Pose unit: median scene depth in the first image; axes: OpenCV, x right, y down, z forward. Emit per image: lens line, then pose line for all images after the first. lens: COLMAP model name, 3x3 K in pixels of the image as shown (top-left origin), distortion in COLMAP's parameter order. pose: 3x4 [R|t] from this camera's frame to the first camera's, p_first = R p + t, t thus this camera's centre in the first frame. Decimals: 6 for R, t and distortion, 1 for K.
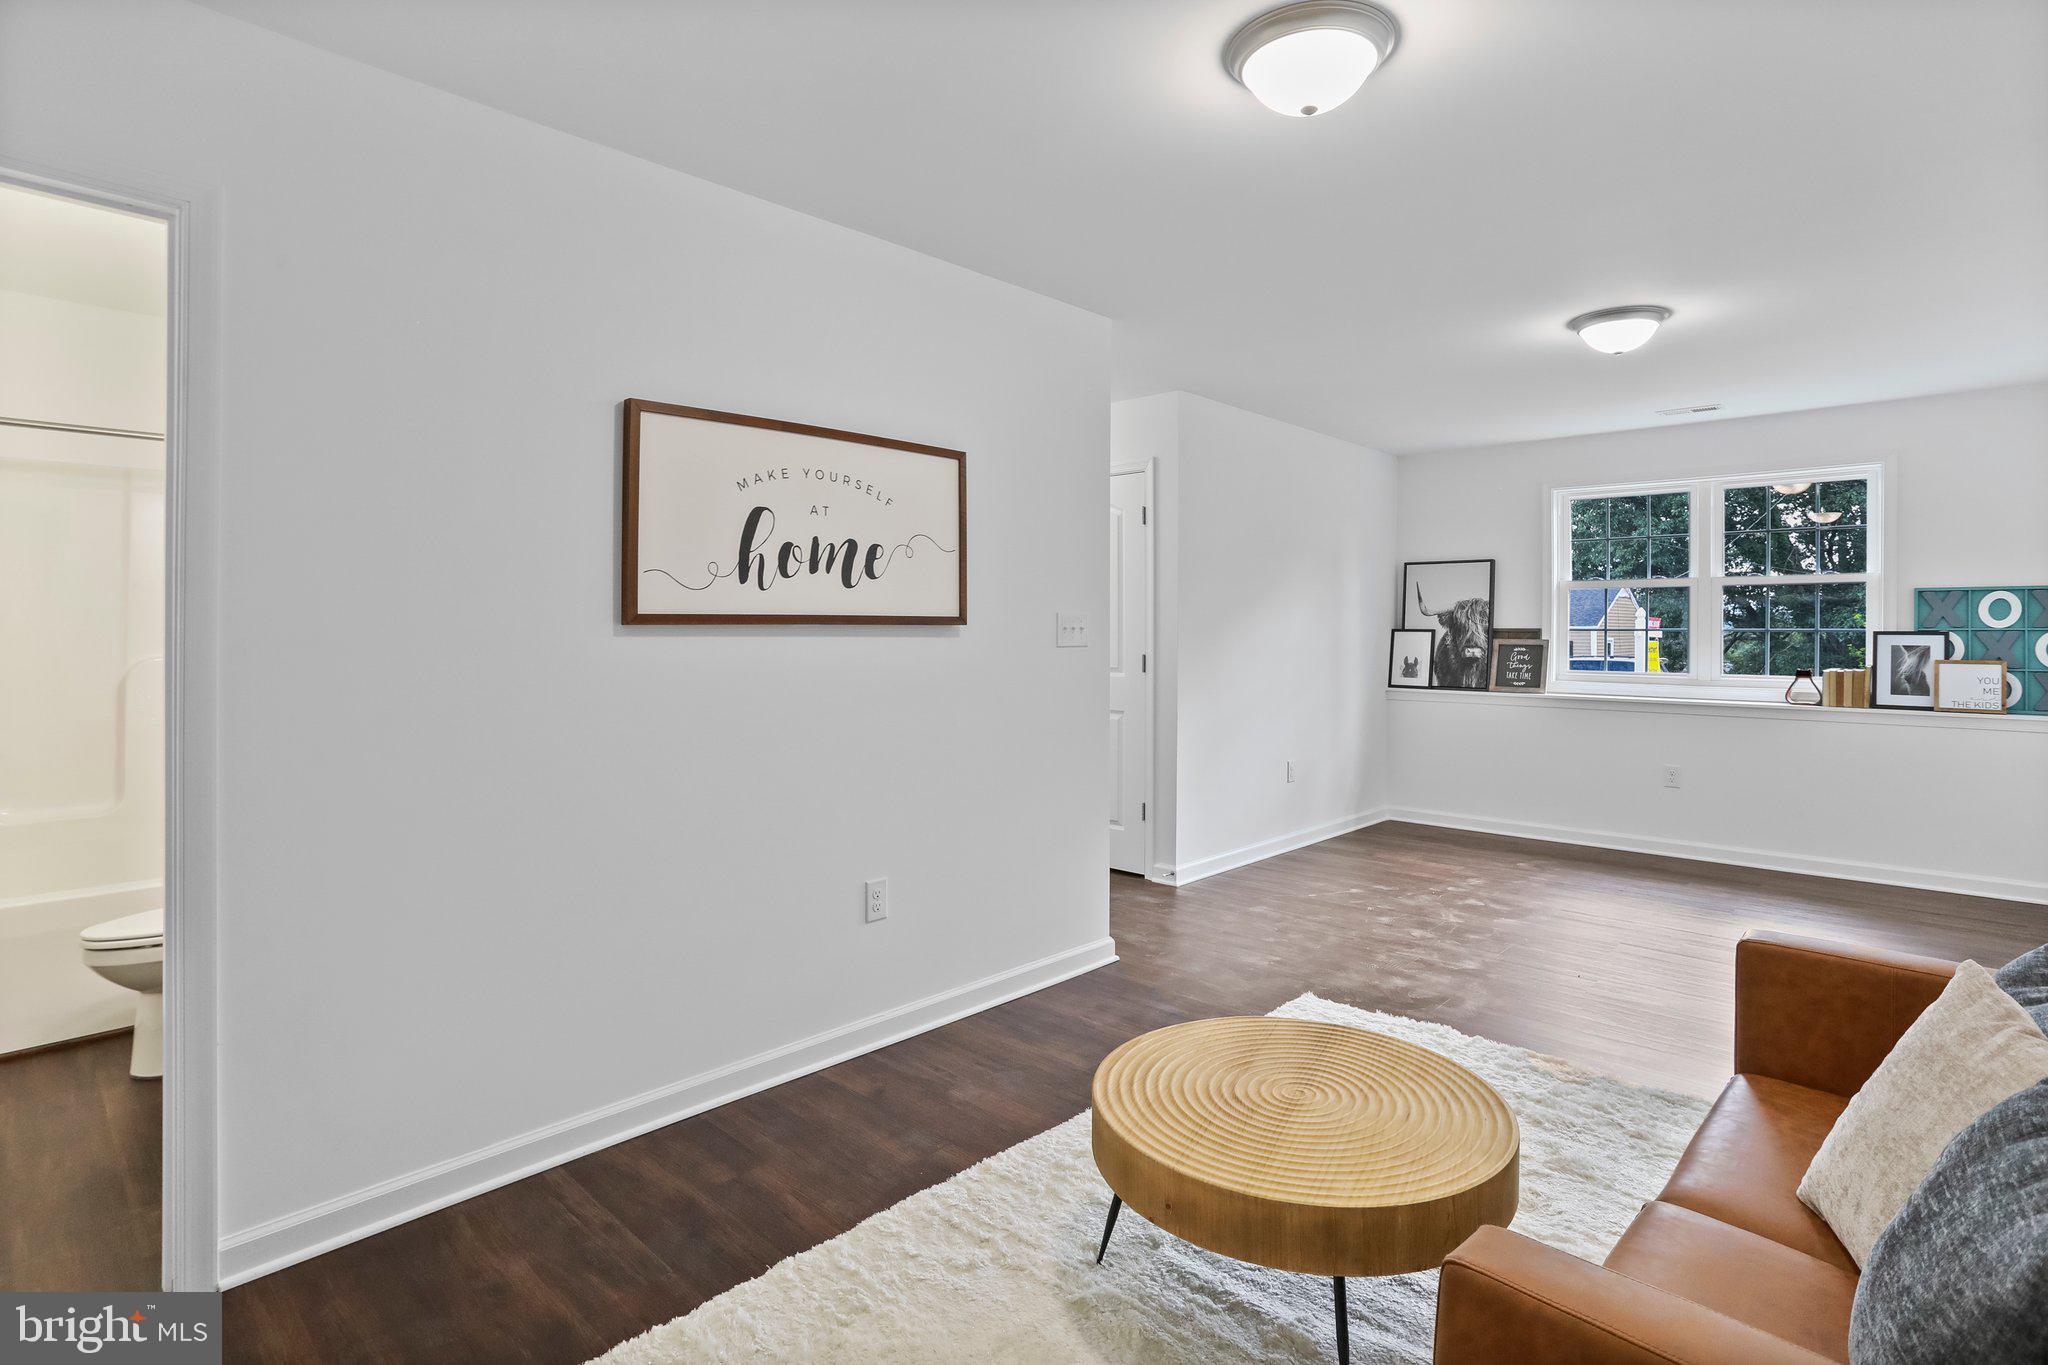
lens RADIAL K [[1019.8, 0, 1029.2], [0, 1019.8, 653.8], [0, 0, 1]] dist [-0.057337, 0.031383]
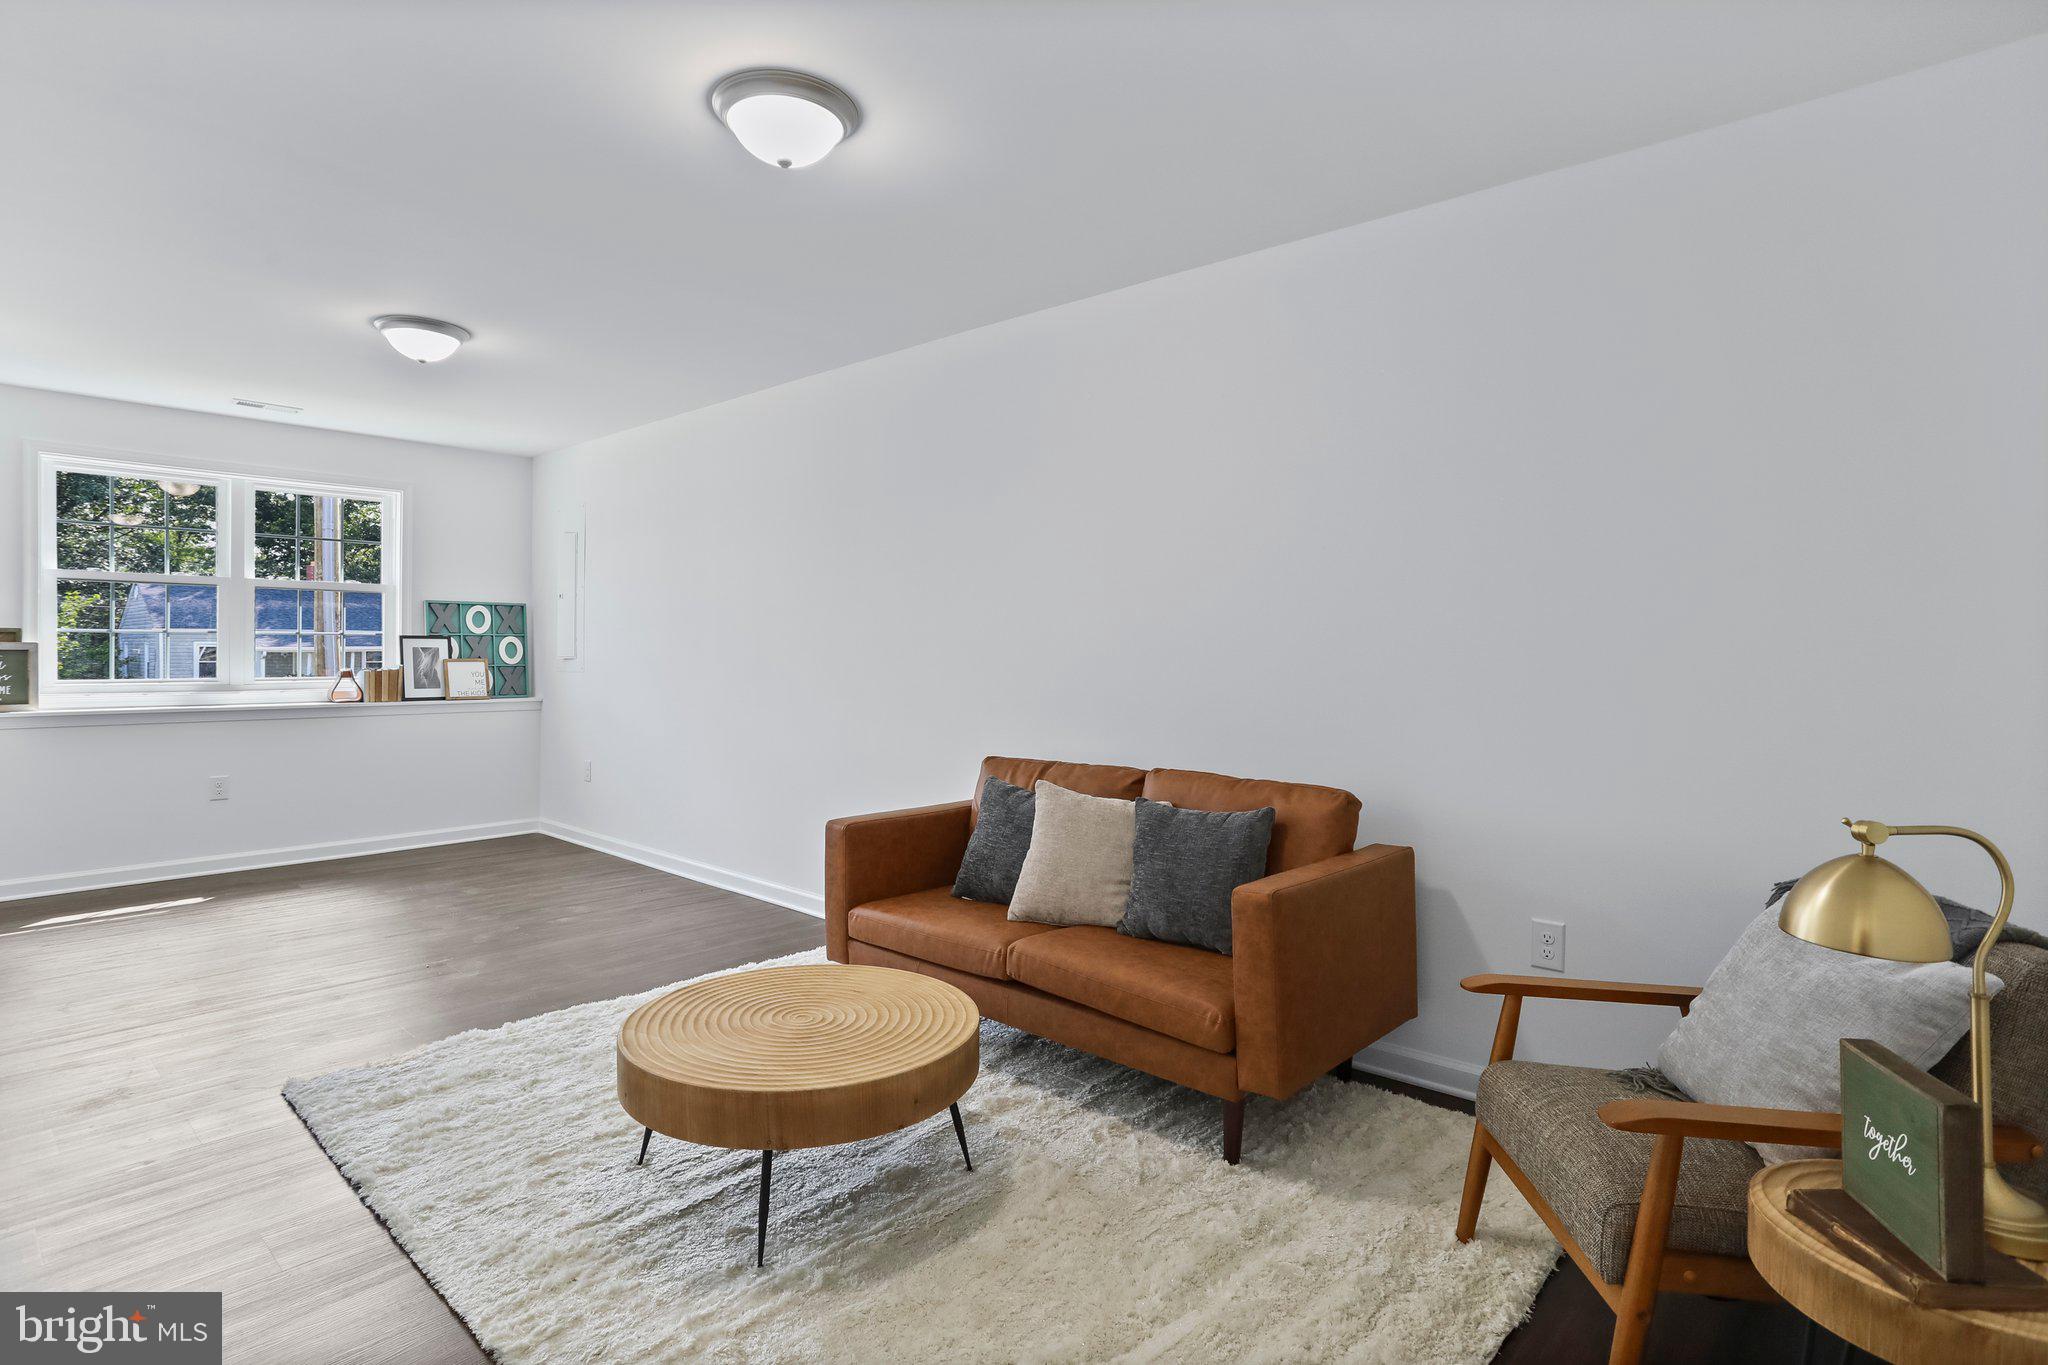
lens RADIAL K [[1019.8, 0, 1029.2], [0, 1019.8, 653.8], [0, 0, 1]] dist [-0.057337, 0.031383]
pose [[-0.020020, -0.004758, 0.999788, -0.348353], [0.019100, 0.999804, 0.005140, 0.007176], [-0.999617, 0.019199, -0.019925, 0.292557]]
